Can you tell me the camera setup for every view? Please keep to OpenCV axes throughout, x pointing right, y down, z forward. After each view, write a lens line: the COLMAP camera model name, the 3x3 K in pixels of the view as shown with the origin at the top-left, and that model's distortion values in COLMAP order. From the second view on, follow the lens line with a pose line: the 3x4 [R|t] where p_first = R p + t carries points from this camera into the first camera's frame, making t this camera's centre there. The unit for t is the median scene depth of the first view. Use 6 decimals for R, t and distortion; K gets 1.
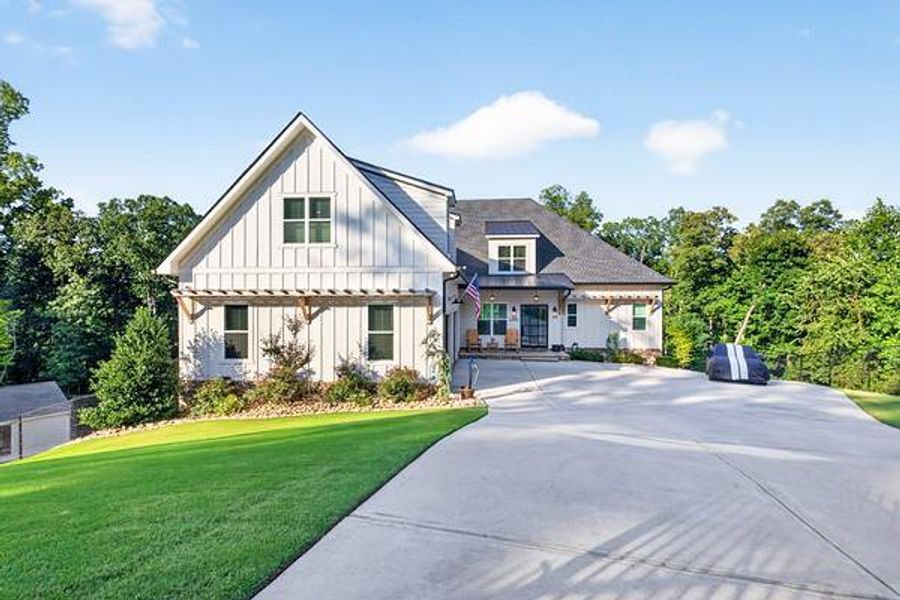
lens RADIAL K [[418.5, 0, 450.0], [0, 418.5, 306.7], [0, 0, 1]] dist [0.010879, -0.000005]
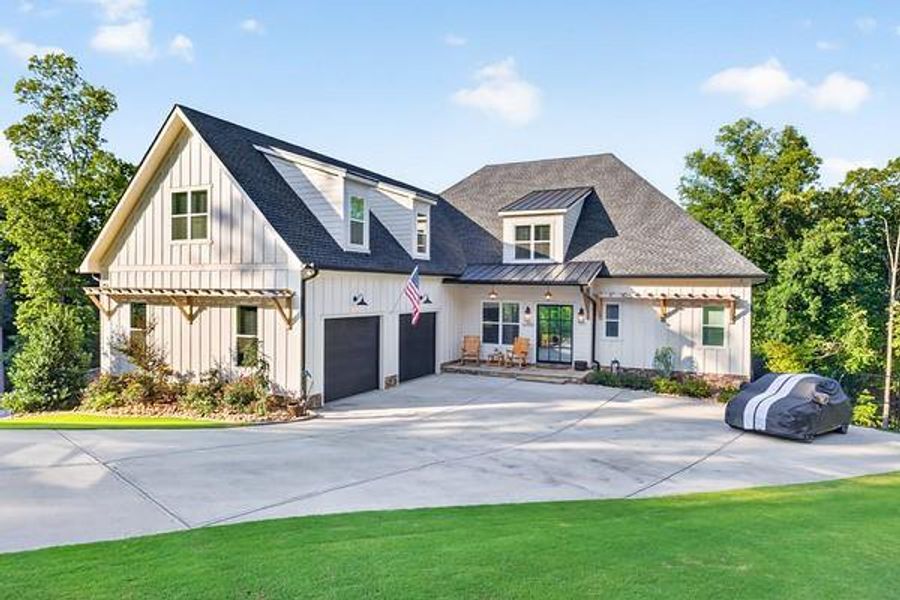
lens RADIAL K [[562.0, 0, 446.3], [0, 562.0, 303.8], [0, 0, 1]] dist [-0.000012, -0.001750]
pose [[0.930878, 0.018100, -0.364881, 0.597304], [-0.013645, 0.999798, 0.014785, -0.029015], [0.365075, -0.008785, 0.930937, 0.022150]]
